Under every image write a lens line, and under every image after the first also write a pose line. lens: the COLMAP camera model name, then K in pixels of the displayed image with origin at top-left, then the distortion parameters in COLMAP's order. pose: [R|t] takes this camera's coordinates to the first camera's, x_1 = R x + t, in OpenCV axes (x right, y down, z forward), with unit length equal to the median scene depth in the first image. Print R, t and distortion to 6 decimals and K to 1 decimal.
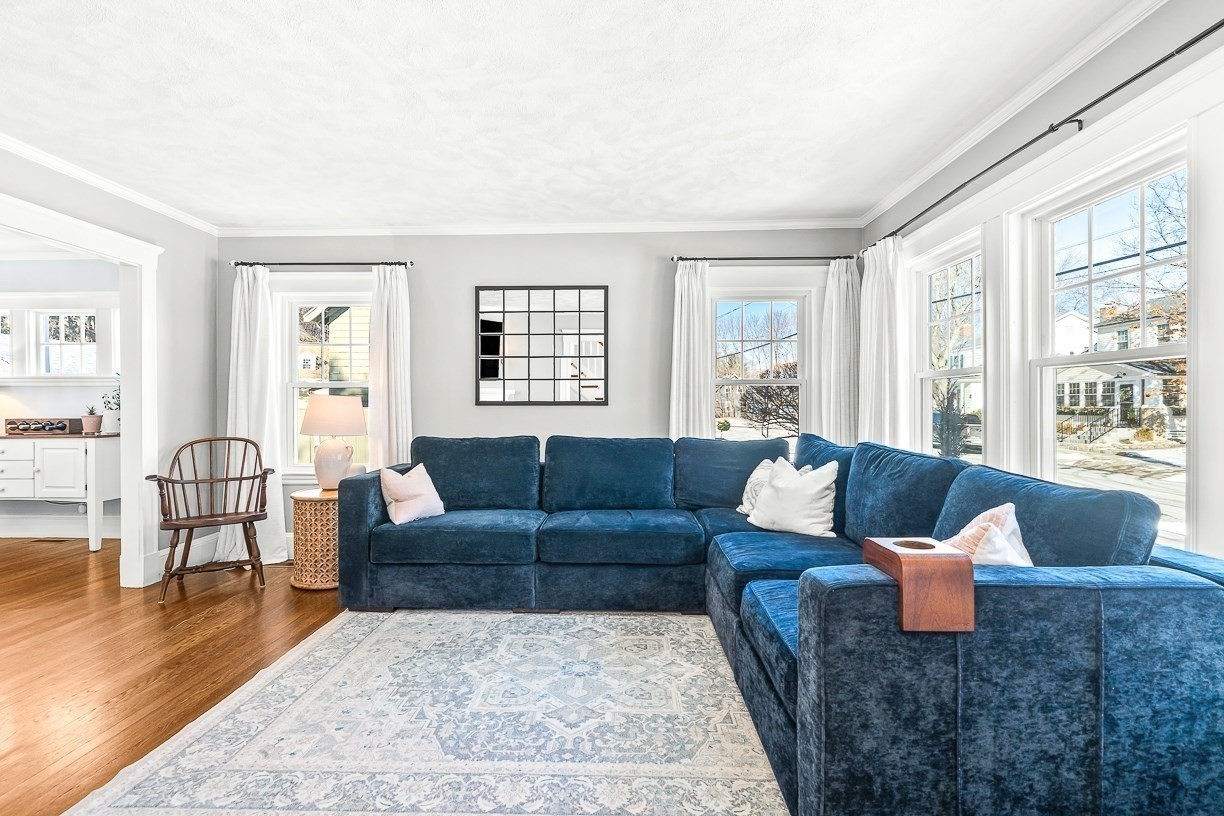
lens RADIAL K [[557.3, 0, 613.9], [0, 557.3, 405.6], [0, 0, 1]] dist [0.001340, -0.000745]
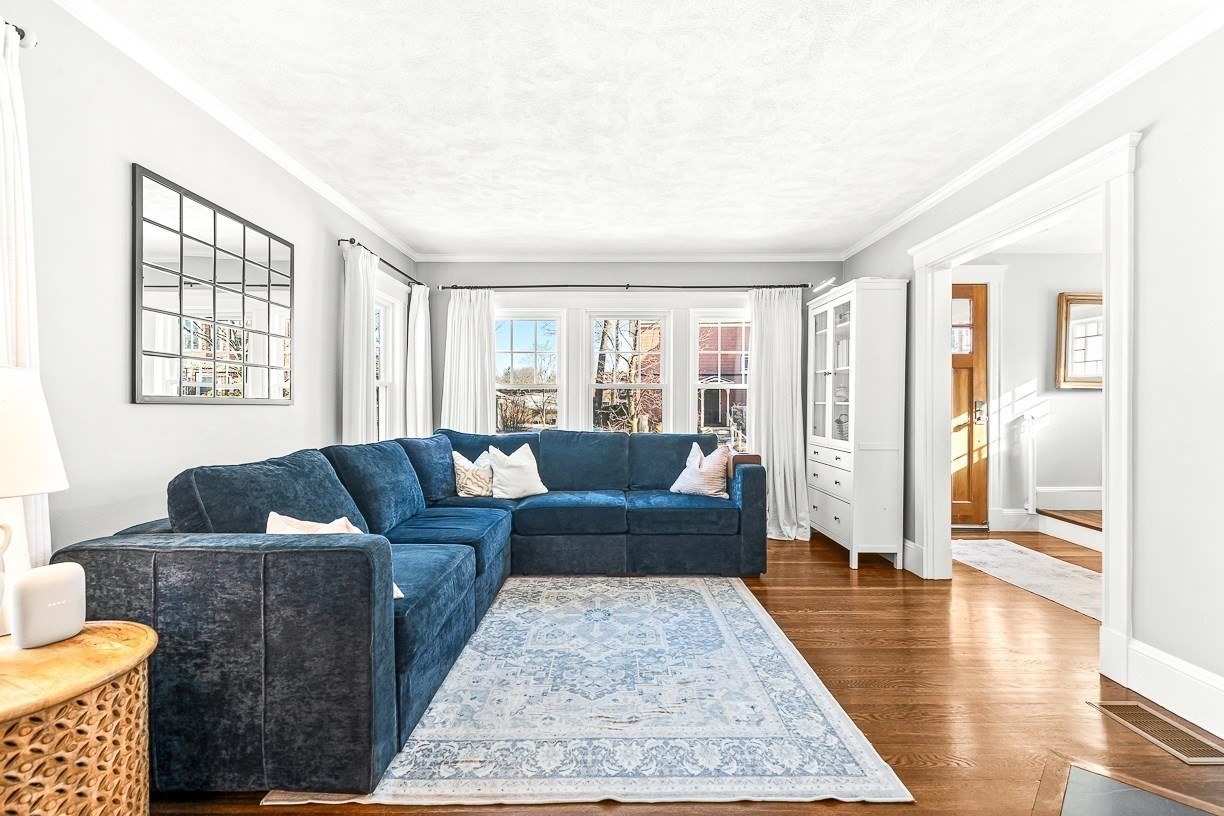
lens RADIAL K [[557.3, 0, 615.4], [0, 557.3, 411.1], [0, 0, 1]] dist [0.001340, -0.000745]
pose [[-0.045164, -0.008788, 0.998941, -0.906056], [0.005702, 0.999943, 0.009055, 0.005213], [-0.998963, 0.006105, -0.045111, 0.710308]]
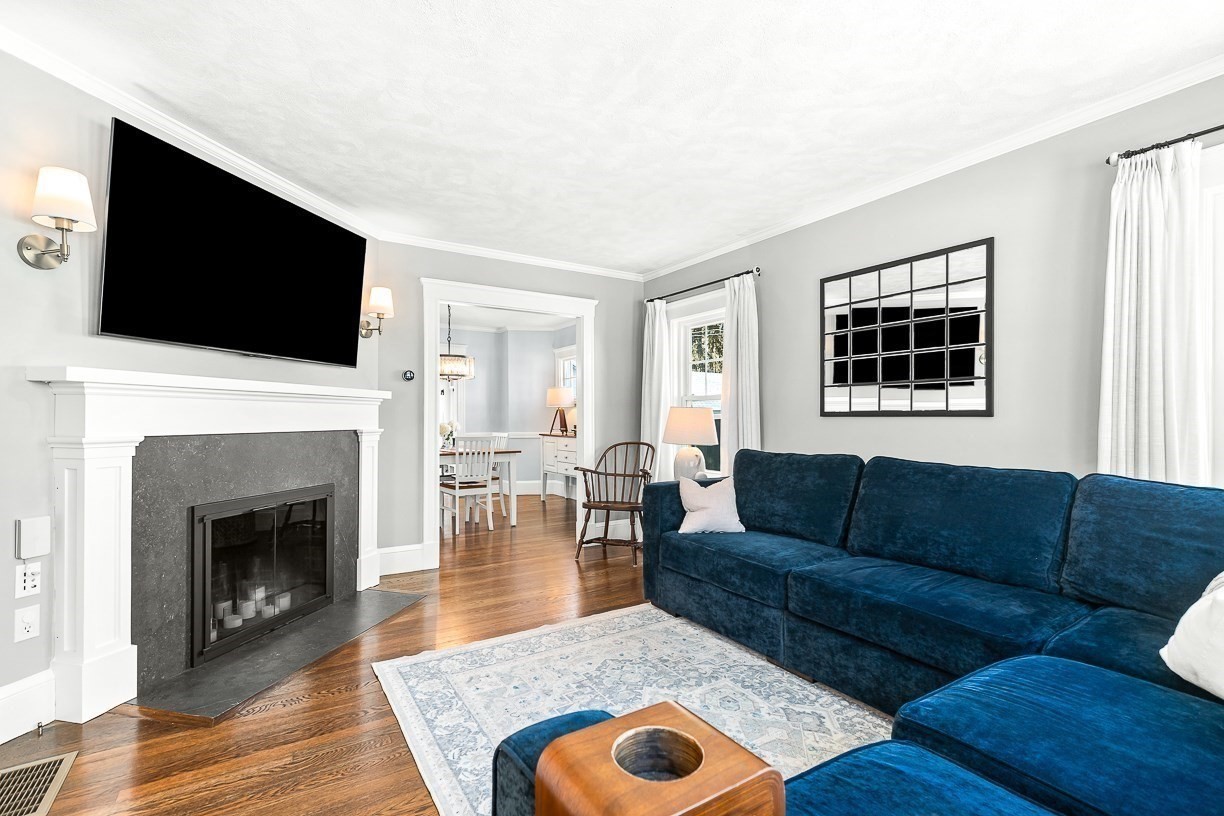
lens RADIAL K [[557.3, 0, 604.4], [0, 557.3, 415.5], [0, 0, 1]] dist [0.001340, -0.000745]
pose [[0.546941, -0.000510, -0.837171, 0.347779], [-0.003039, 0.999992, -0.002595, 0.001580], [0.837166, 0.003964, 0.546935, 0.291010]]
